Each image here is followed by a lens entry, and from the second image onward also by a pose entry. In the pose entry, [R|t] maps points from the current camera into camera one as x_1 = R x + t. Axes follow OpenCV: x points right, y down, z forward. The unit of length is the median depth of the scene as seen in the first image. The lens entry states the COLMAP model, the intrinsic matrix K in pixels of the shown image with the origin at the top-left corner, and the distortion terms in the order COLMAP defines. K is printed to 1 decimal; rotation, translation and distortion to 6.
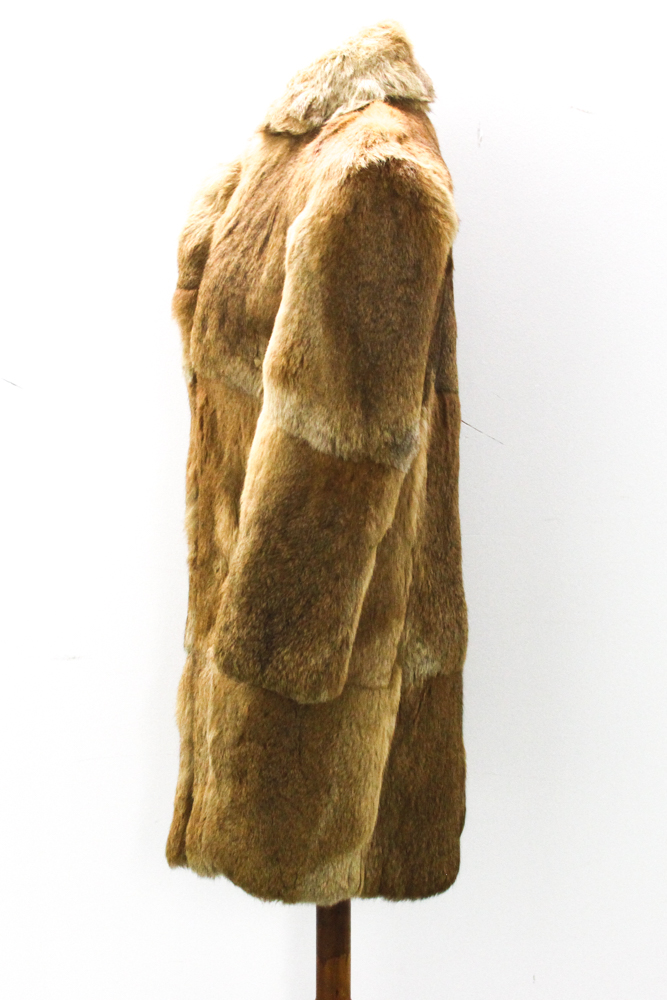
lens RADIAL K [[1258.9, 0, 333.5], [0, 1258.9, 500.0], [0, 0, 1]] dist [-0.184587, 0.210315]
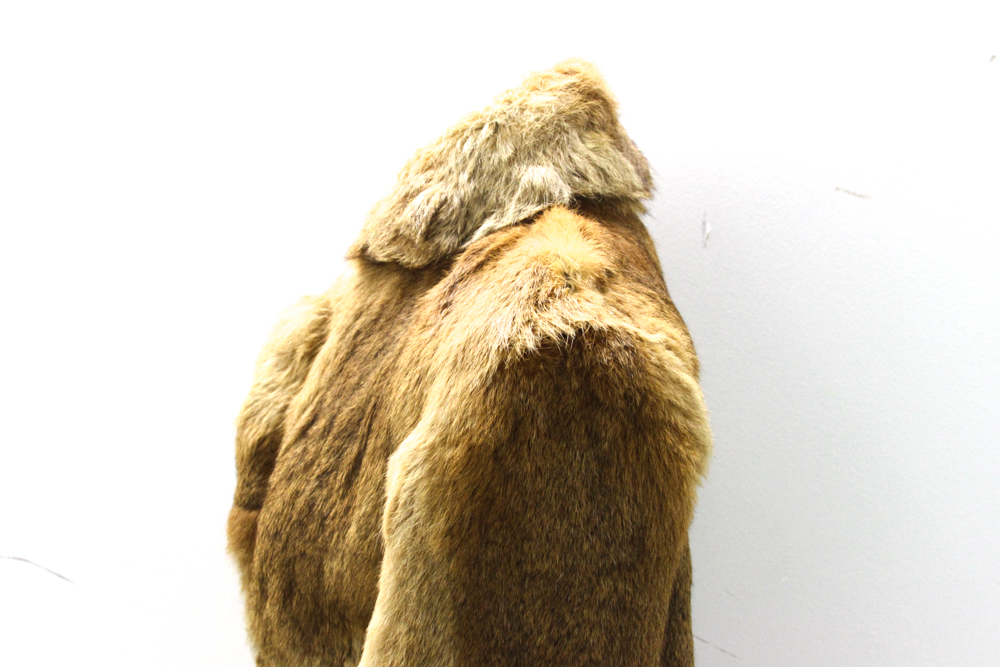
lens RADIAL K [[835.5, 0, 519.6], [0, 835.5, 333.7], [0, 0, 1]] dist [-0.085909, 0.001488]
pose [[0.999897, -0.009576, -0.010733, 0.022164], [0.008693, 0.996802, -0.079435, -0.235352], [0.011460, 0.079334, 0.996782, 0.632343]]
